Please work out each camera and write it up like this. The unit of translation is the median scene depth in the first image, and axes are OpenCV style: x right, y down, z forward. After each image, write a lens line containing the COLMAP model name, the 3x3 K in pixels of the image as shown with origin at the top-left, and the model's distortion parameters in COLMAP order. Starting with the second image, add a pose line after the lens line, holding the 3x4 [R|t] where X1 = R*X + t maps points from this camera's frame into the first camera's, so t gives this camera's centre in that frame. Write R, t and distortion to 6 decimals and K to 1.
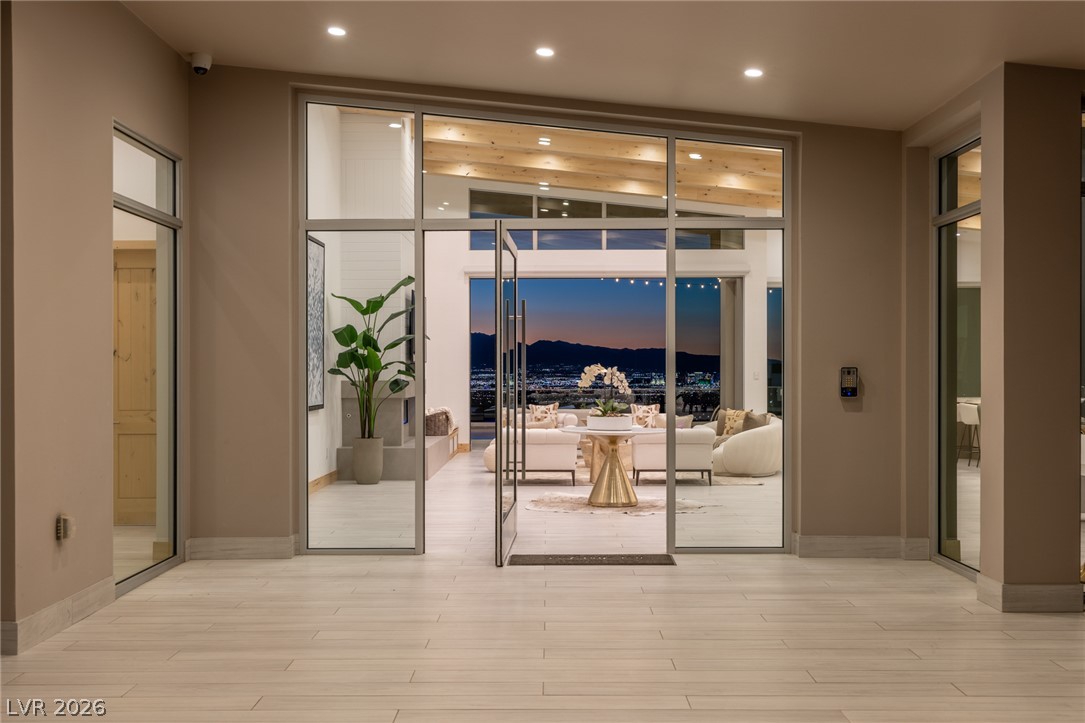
lens RADIAL K [[1168.9, 0, 544.1], [0, 1168.9, 375.7], [0, 0, 1]] dist [-0.010403, -0.007325]
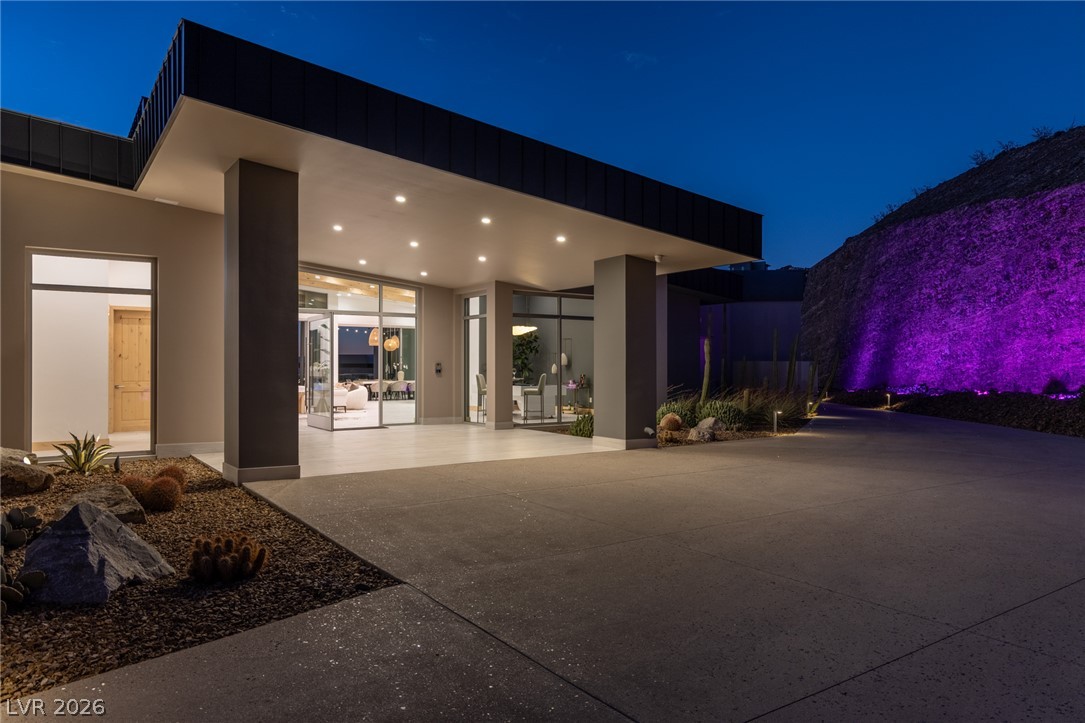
lens RADIAL K [[721.4, 0, 547.7], [0, 721.4, 359.4], [0, 0, 1]] dist [0.002749, 0.002714]
pose [[0.819591, 0.007702, 0.572897, -0.359663], [0.001069, 0.999887, -0.014972, 0.007009], [-0.572948, 0.012883, 0.819490, -0.445773]]
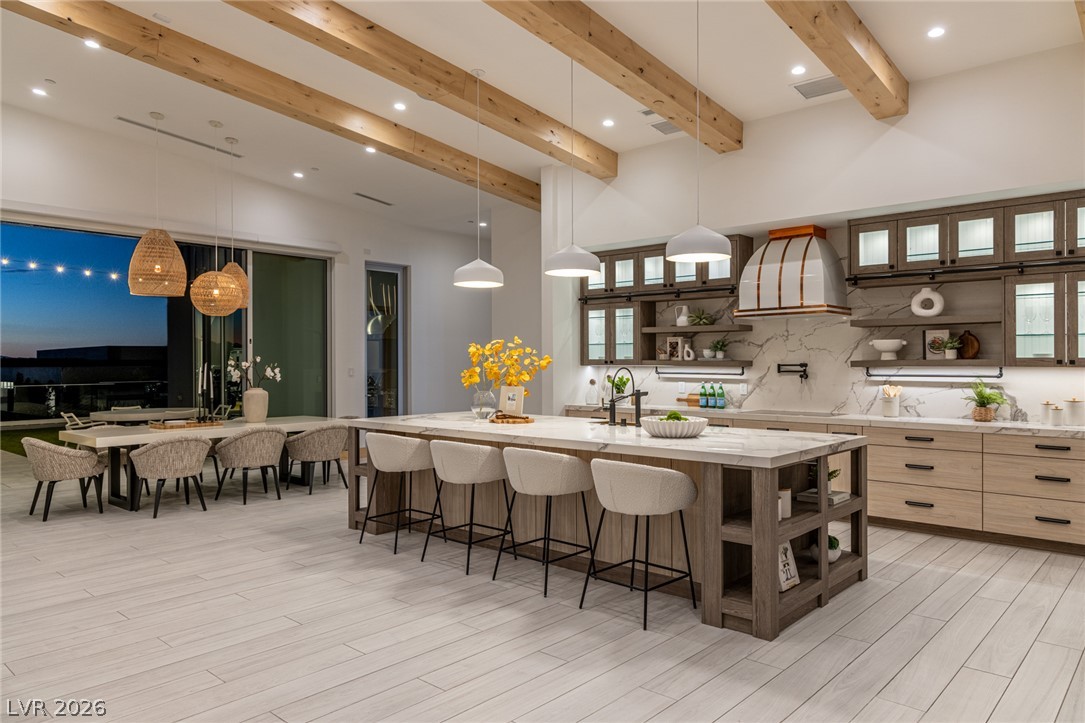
lens RADIAL K [[721.4, 0, 547.7], [0, 721.4, 359.4], [0, 0, 1]] dist [0.002749, 0.002714]
pose [[0.664971, 0.002472, 0.746865, 0.196202], [0.004558, 0.999962, -0.007368, -0.008558], [-0.746855, 0.008304, 0.664935, 0.913413]]
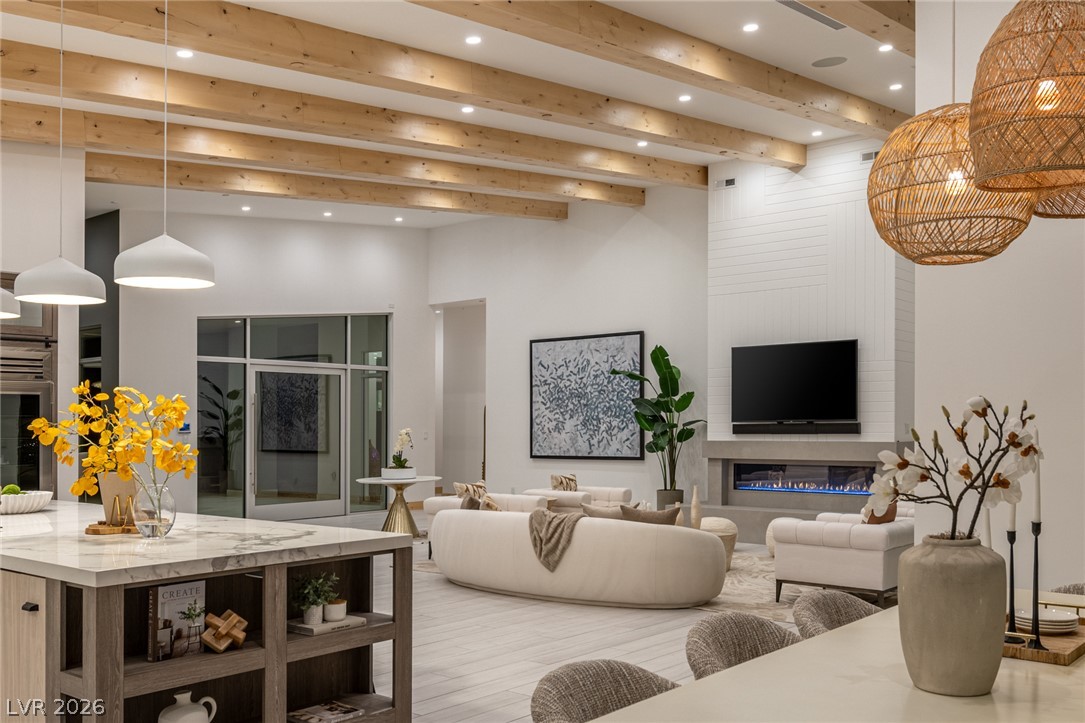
lens RADIAL K [[989.3, 0, 566.8], [0, 989.3, 447.6], [0, 0, 1]] dist [0.005703, 0.000687]
pose [[-0.633121, 0.020594, -0.773779, 0.659446], [0.000081, 0.999648, 0.026539, -0.013321], [0.774053, 0.016740, -0.632899, 1.537293]]
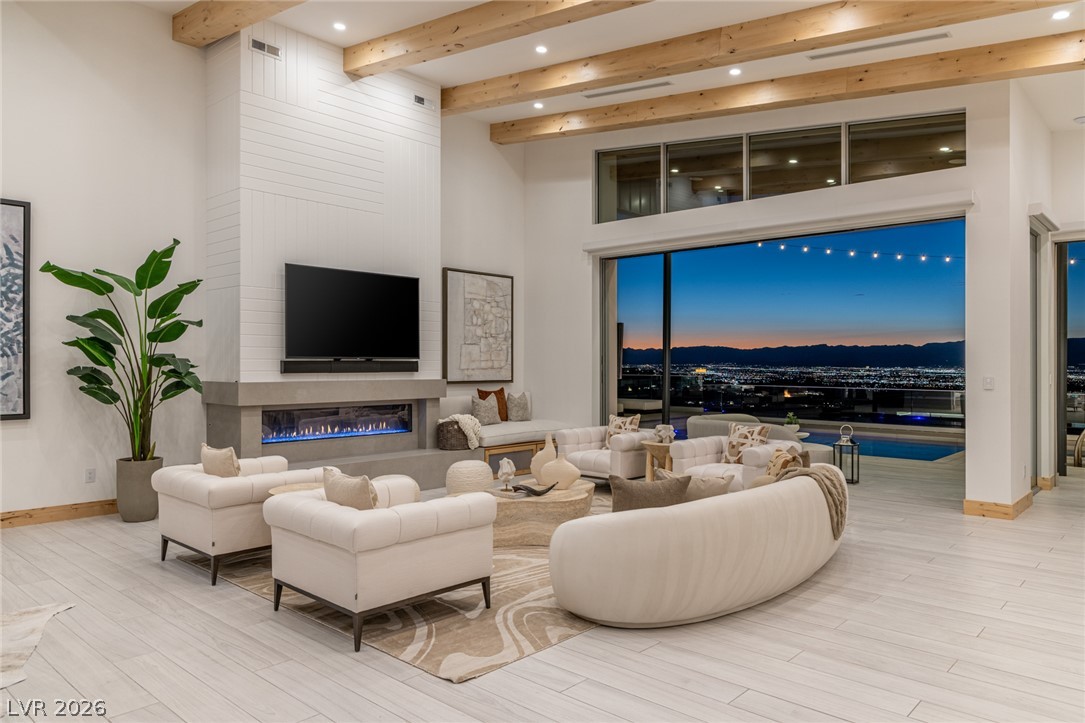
lens RADIAL K [[729.2, 0, 554.1], [0, 729.2, 359.7], [0, 0, 1]] dist [0.009489, 0.005102]
pose [[0.750517, 0.003152, -0.660844, 0.361457], [-0.010482, 0.999920, -0.007134, -0.009812], [0.660768, 0.012281, 0.750489, 0.827188]]
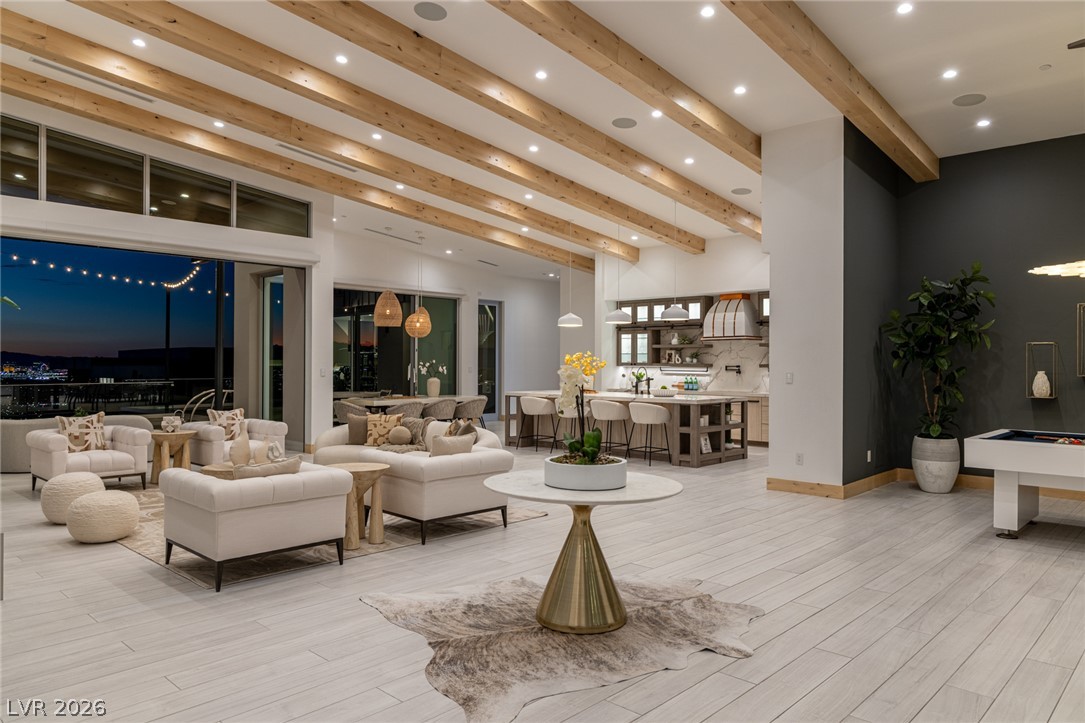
lens RADIAL K [[721.4, 0, 547.7], [0, 721.4, 359.4], [0, 0, 1]] dist [0.002749, 0.002714]
pose [[0.682487, 0.007280, 0.730862, -0.170382], [-0.000852, 0.999958, -0.009164, -0.007748], [-0.730897, 0.005632, 0.682464, 0.651702]]
